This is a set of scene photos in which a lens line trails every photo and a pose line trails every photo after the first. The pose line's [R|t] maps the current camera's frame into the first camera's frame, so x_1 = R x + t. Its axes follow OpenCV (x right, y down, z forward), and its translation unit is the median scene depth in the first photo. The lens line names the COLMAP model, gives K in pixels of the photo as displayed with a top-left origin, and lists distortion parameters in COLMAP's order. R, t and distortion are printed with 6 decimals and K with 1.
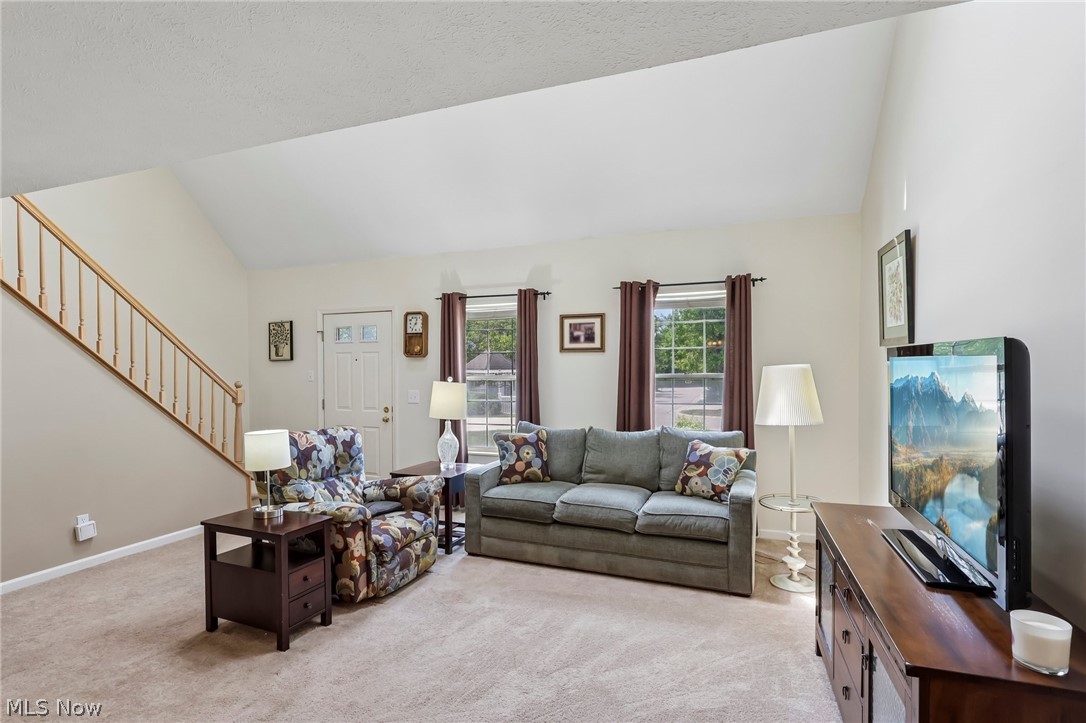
lens RADIAL K [[515.0, 0, 540.5], [0, 515.0, 361.3], [0, 0, 1]] dist [-0.001779, 0.000077]
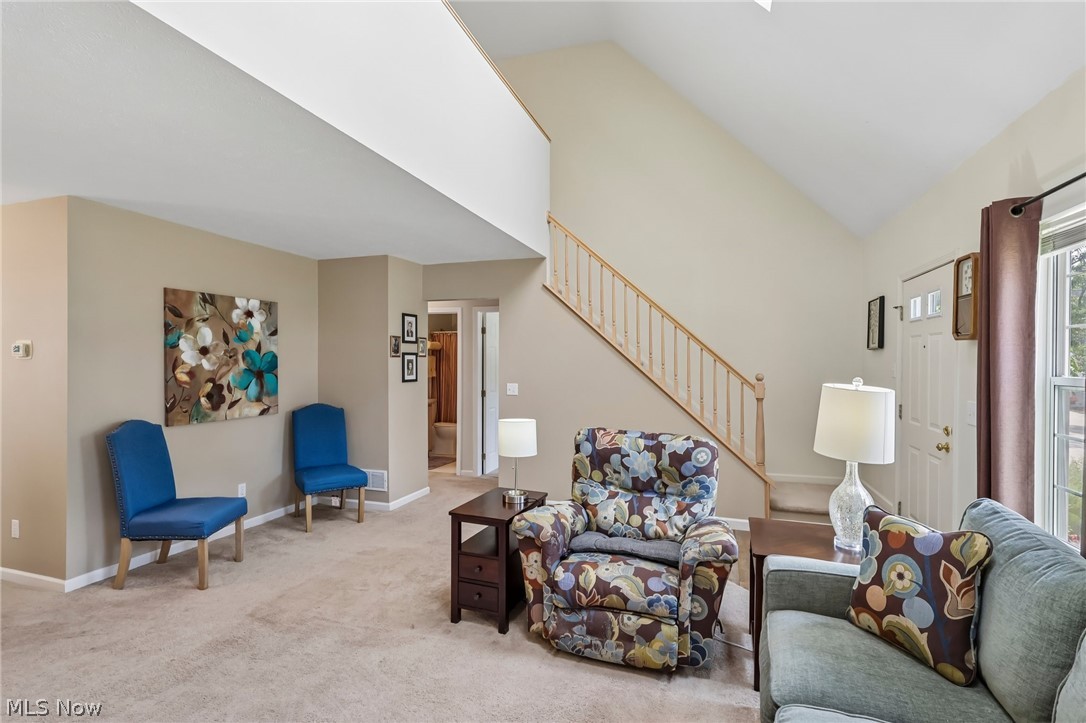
lens RADIAL K [[515.0, 0, 540.5], [0, 515.0, 361.3], [0, 0, 1]] dist [-0.001779, 0.000077]
pose [[0.037962, 0.006352, -0.999259, 0.419095], [0.009755, 0.999930, 0.006727, 0.010321], [0.999232, -0.010004, 0.037897, 0.833346]]
